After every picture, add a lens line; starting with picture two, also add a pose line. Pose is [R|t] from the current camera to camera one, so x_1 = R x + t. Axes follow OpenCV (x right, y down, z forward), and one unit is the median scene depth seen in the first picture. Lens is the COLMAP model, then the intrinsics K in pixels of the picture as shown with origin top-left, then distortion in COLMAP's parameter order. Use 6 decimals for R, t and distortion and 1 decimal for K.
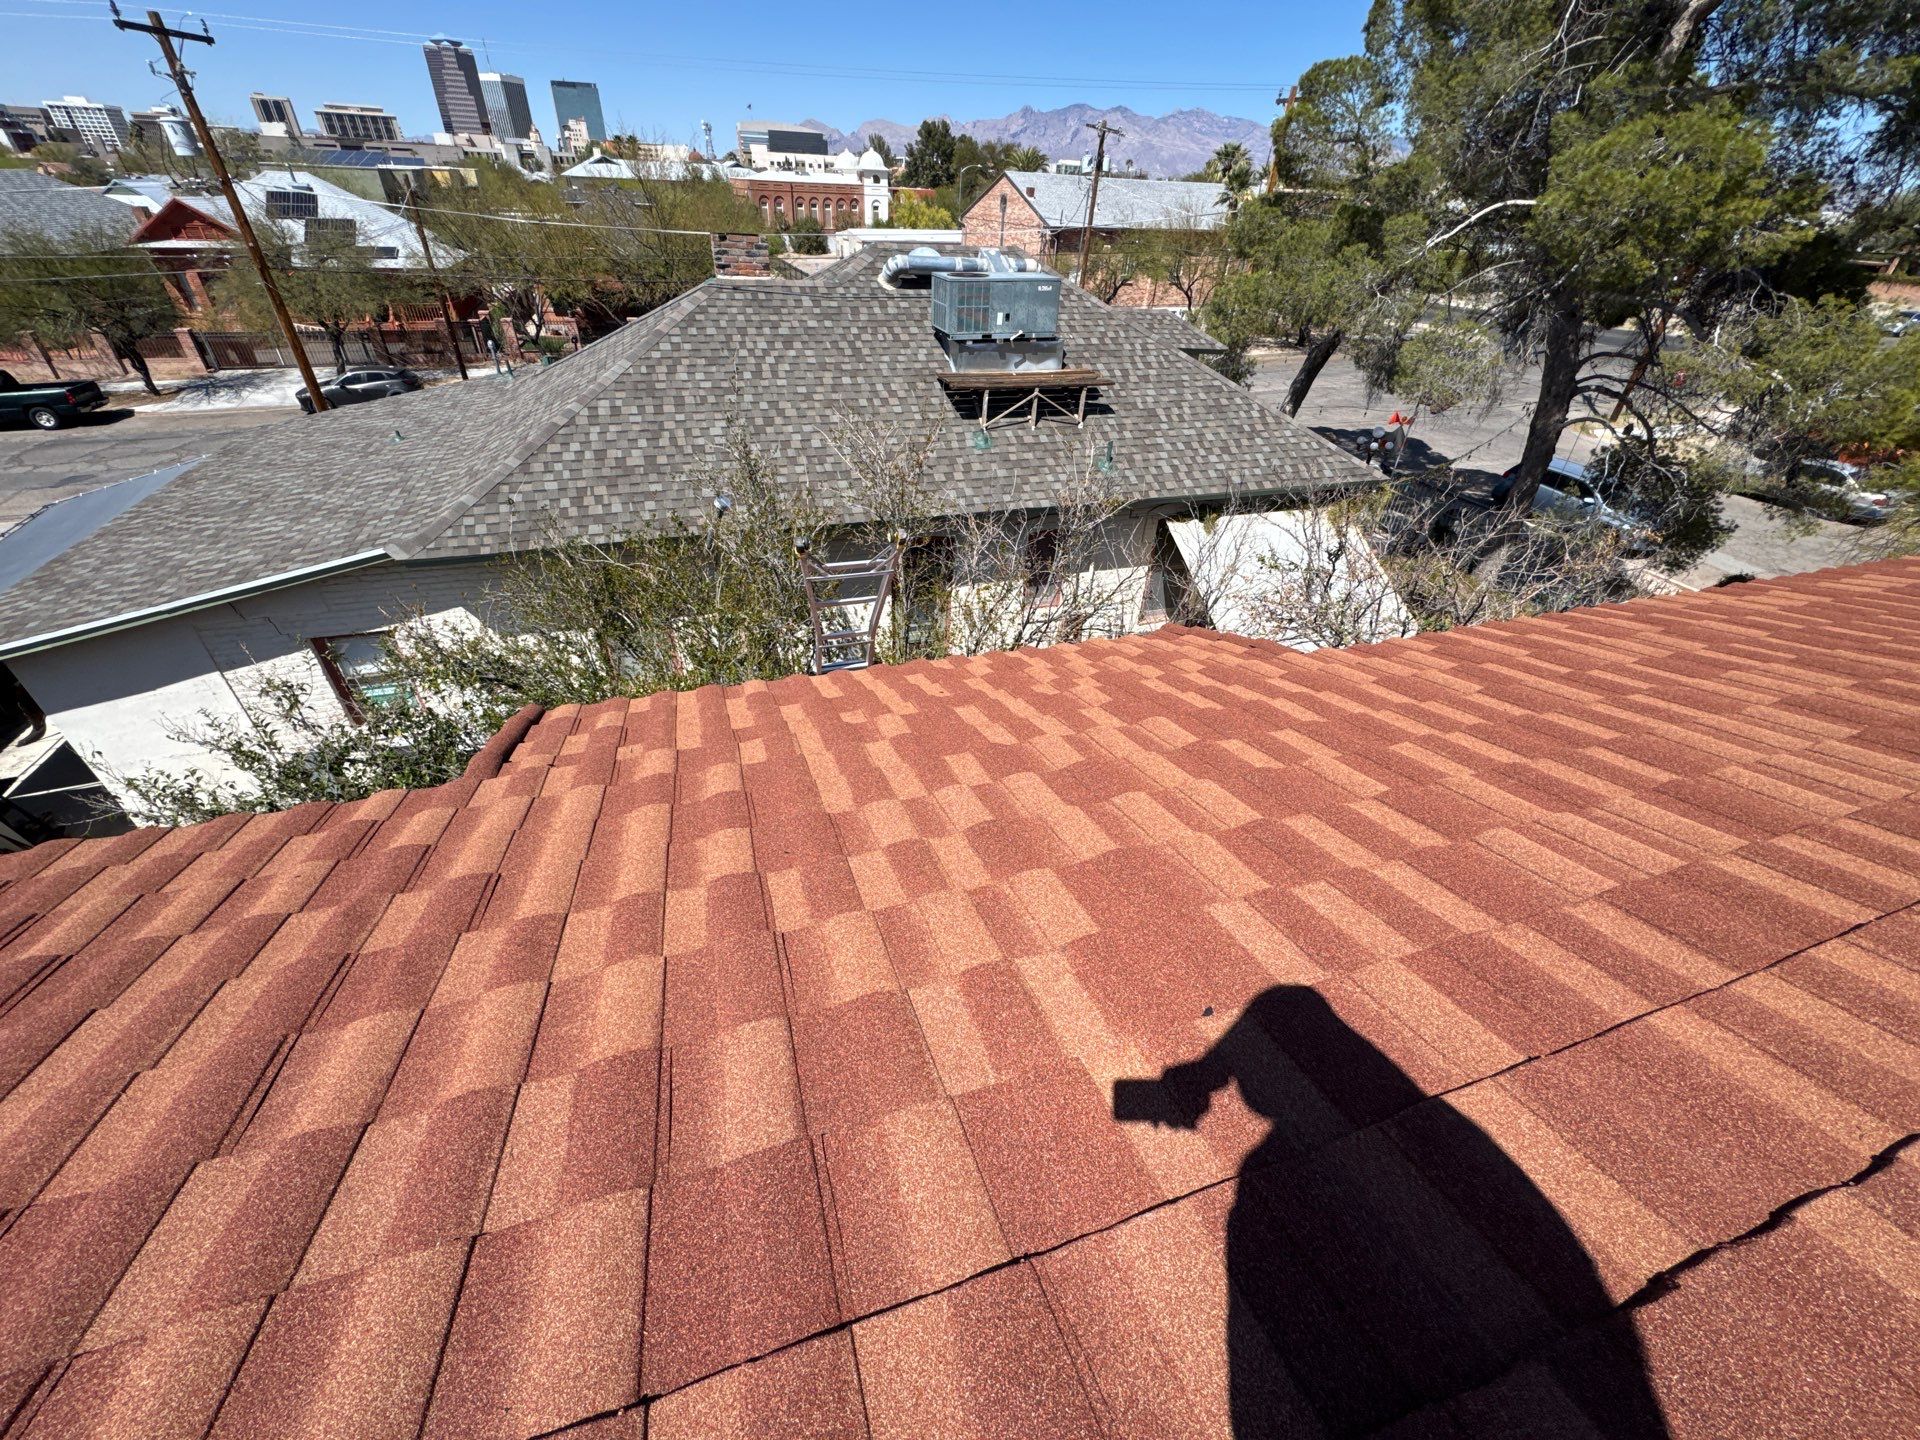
lens RADIAL K [[765.1, 0, 959.2], [0, 765.1, 709.0], [0, 0, 1]] dist [-0.006253, 0.001318]
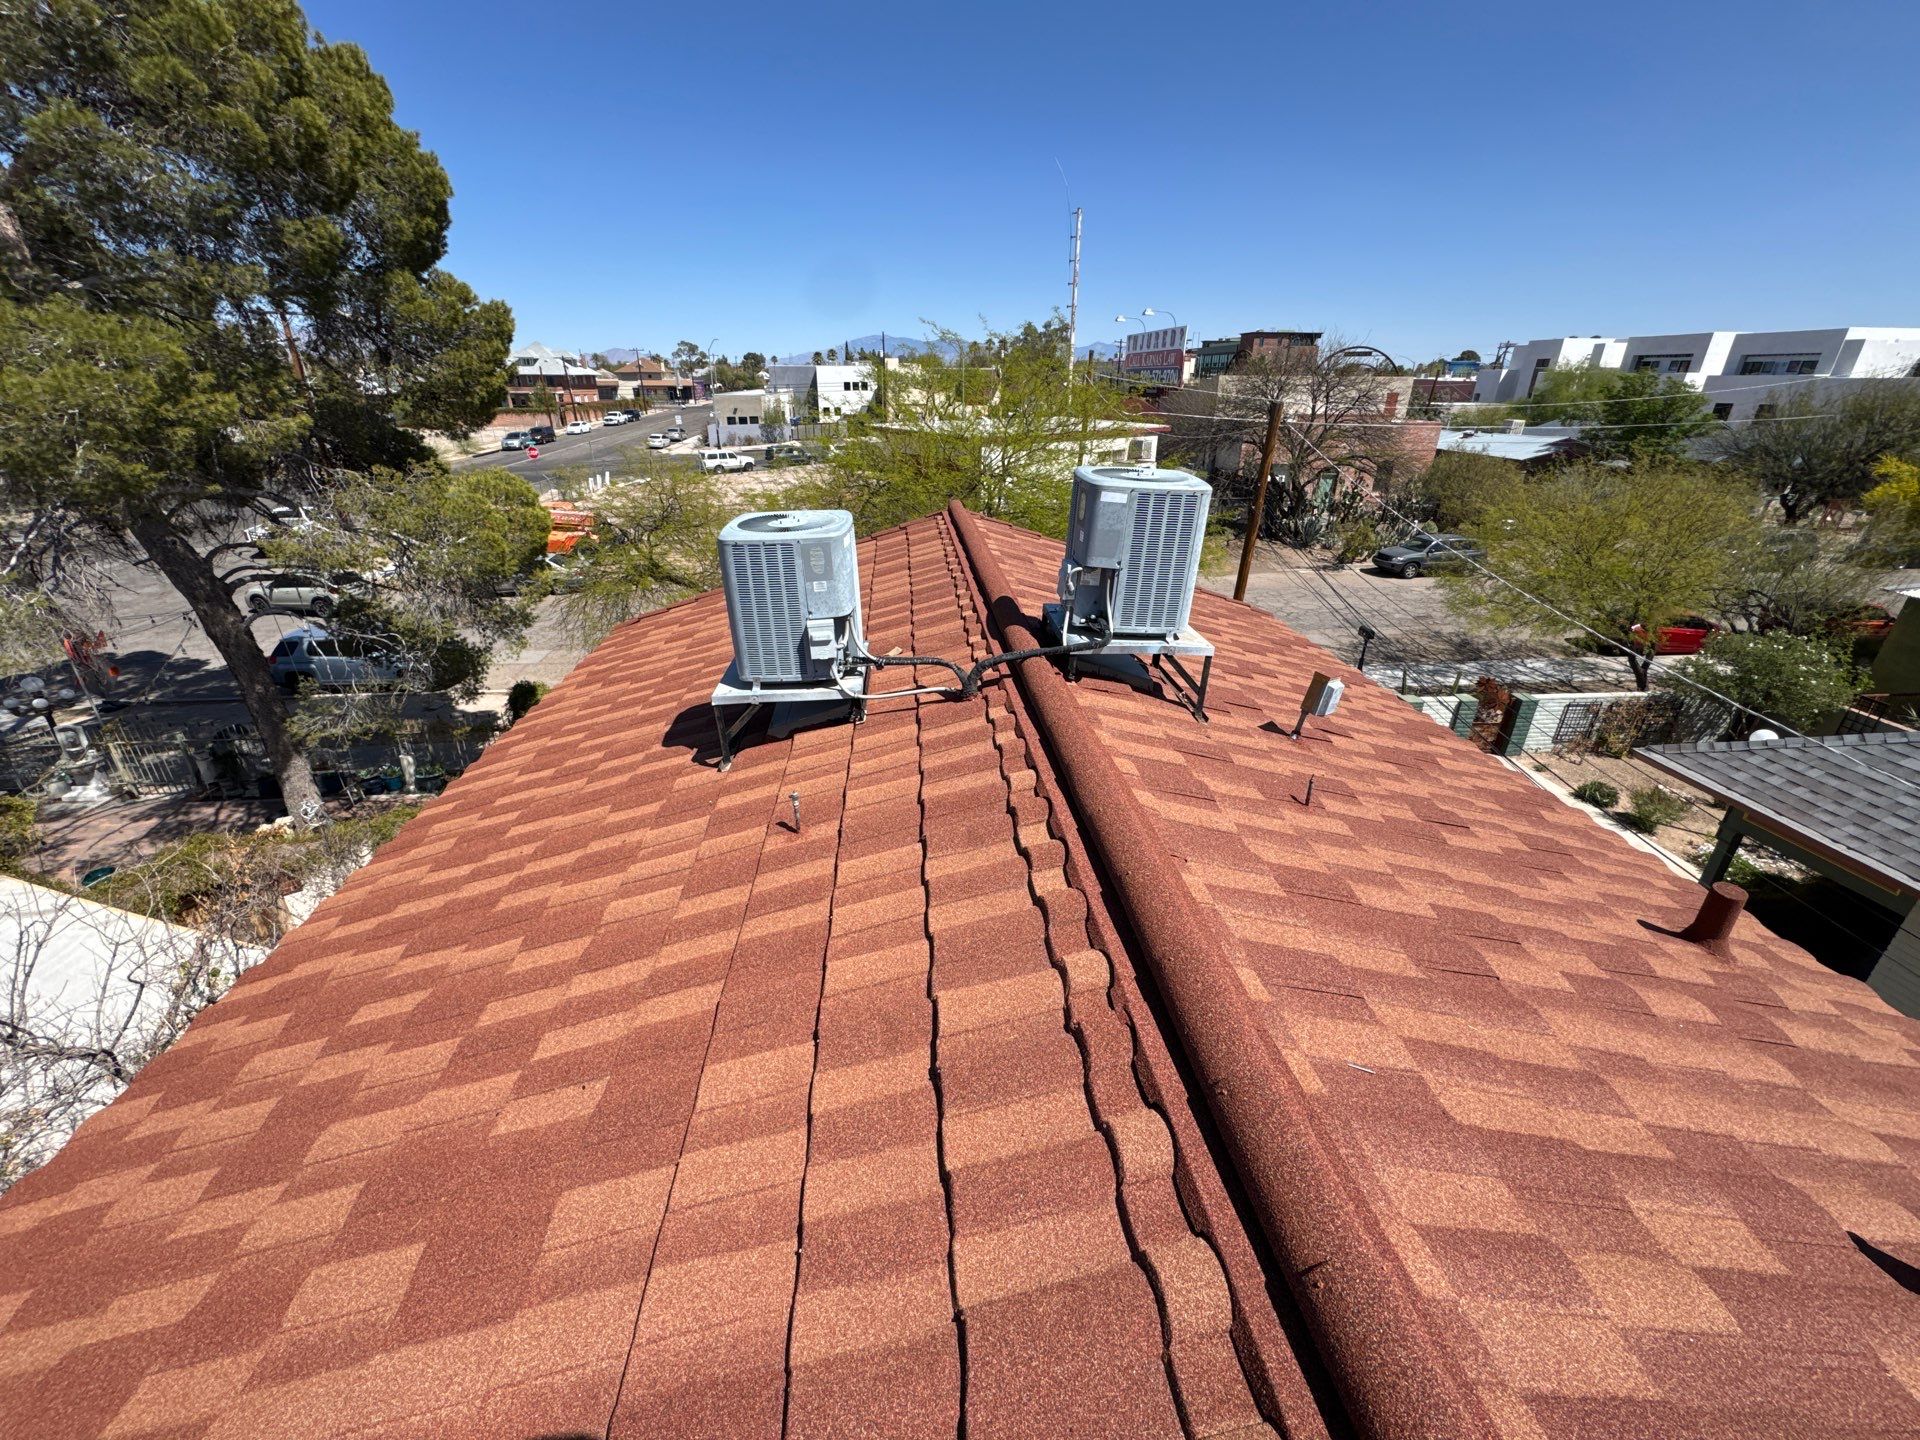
lens RADIAL K [[765.1, 0, 958.8], [0, 765.1, 709.7], [0, 0, 1]] dist [-0.006253, 0.001318]
pose [[0.238090, -0.419819, 0.875823, 0.697304], [0.551004, 0.800979, 0.234154, -0.189988], [-0.799818, 0.426832, 0.422027, 0.109443]]
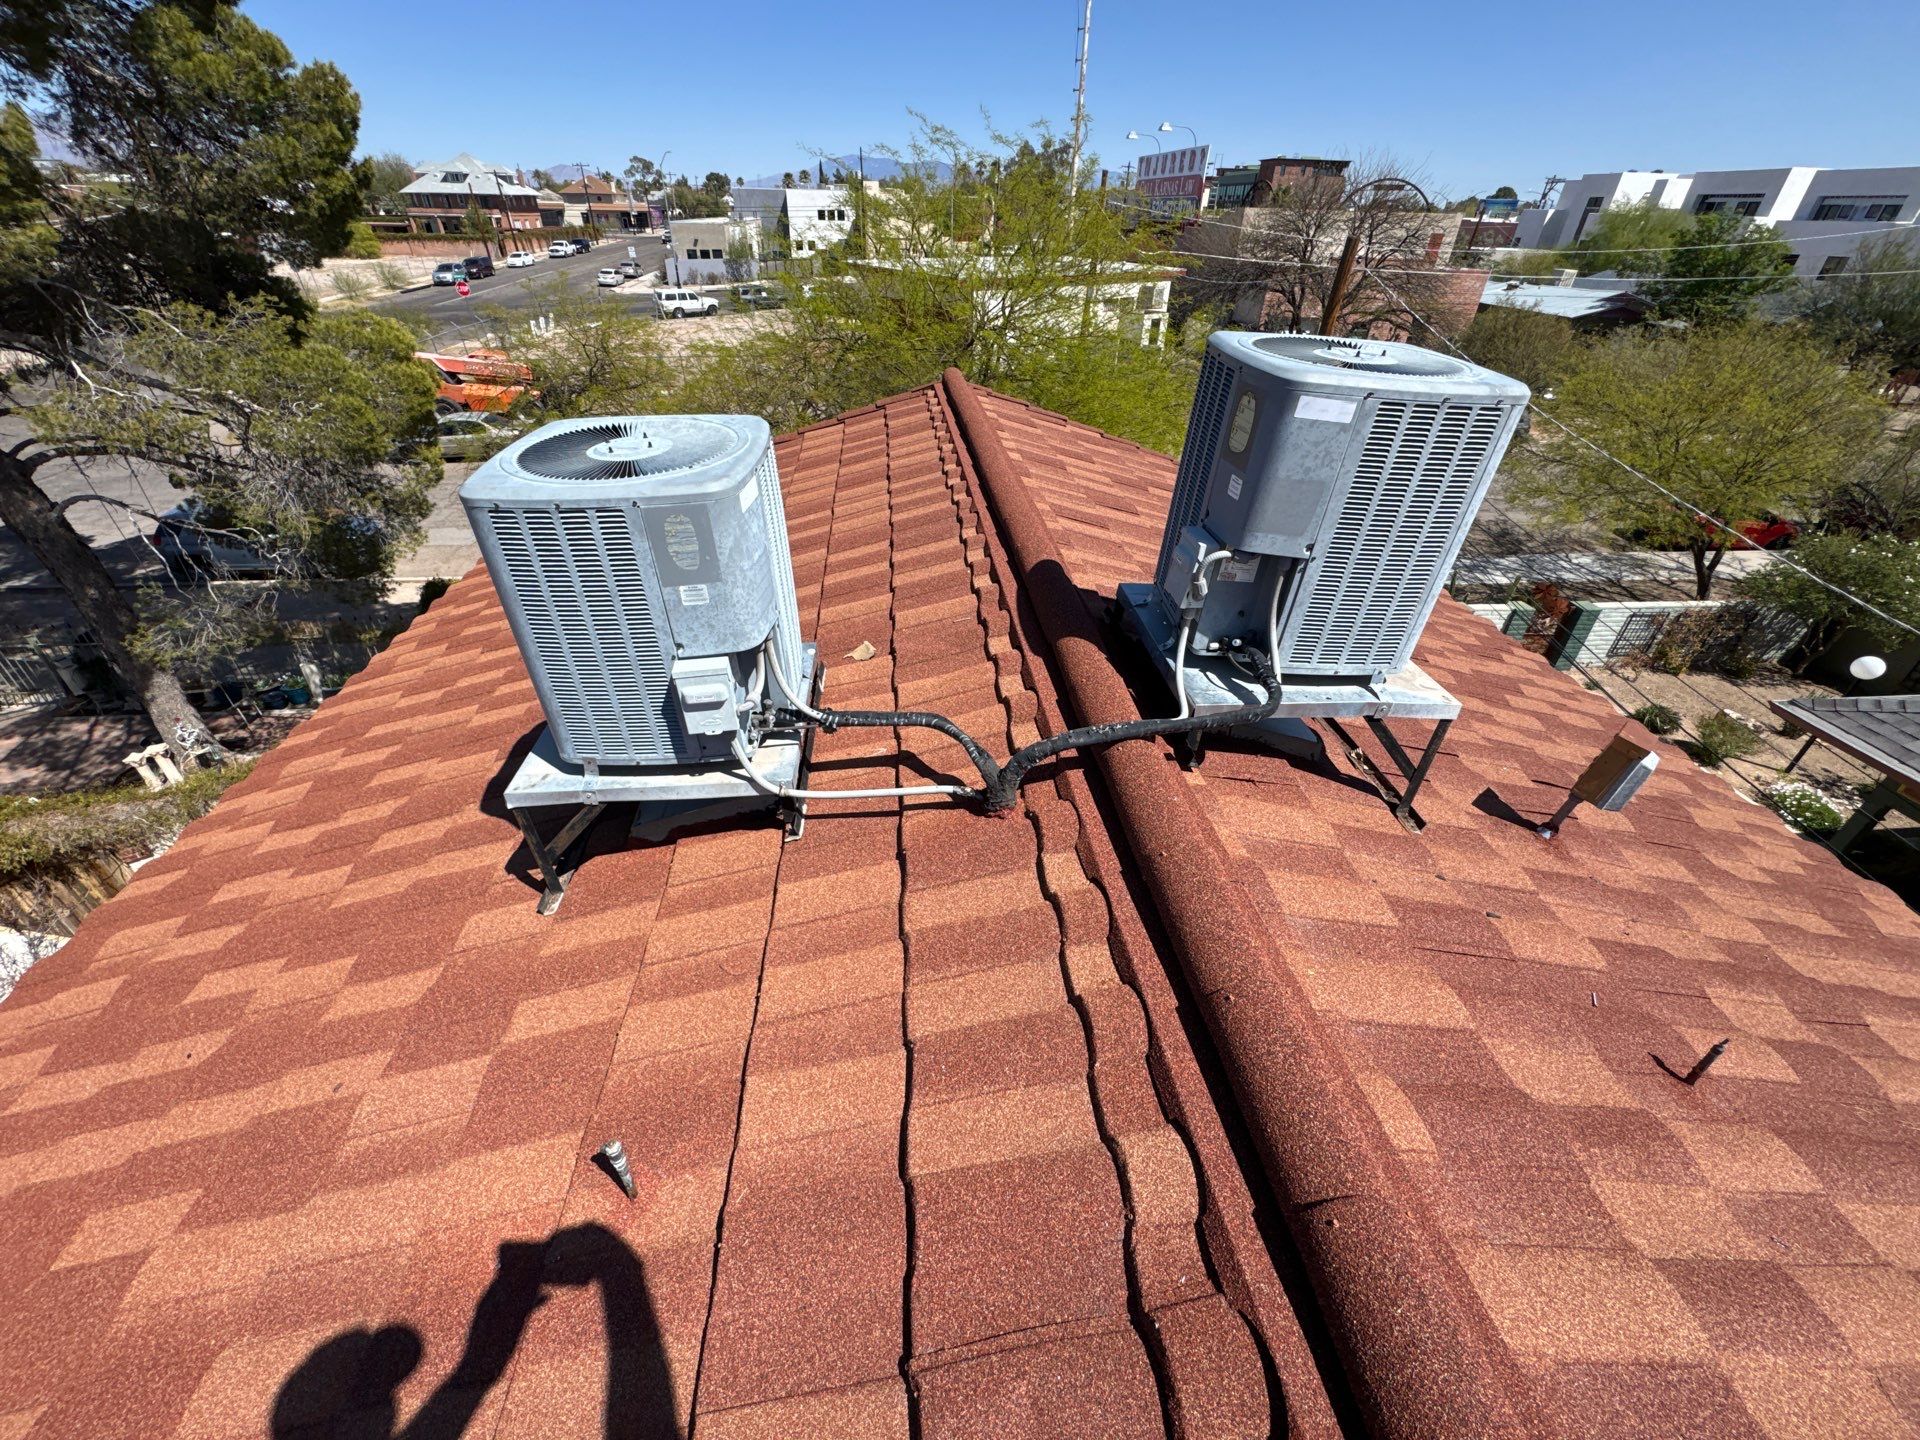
lens RADIAL K [[765.1, 0, 956.2], [0, 765.1, 710.6], [0, 0, 1]] dist [-0.006253, 0.001318]
pose [[0.227312, -0.561567, 0.795595, 1.221359], [0.537927, 0.753434, 0.378115, -0.223752], [-0.811766, 0.342022, 0.473347, 0.276284]]
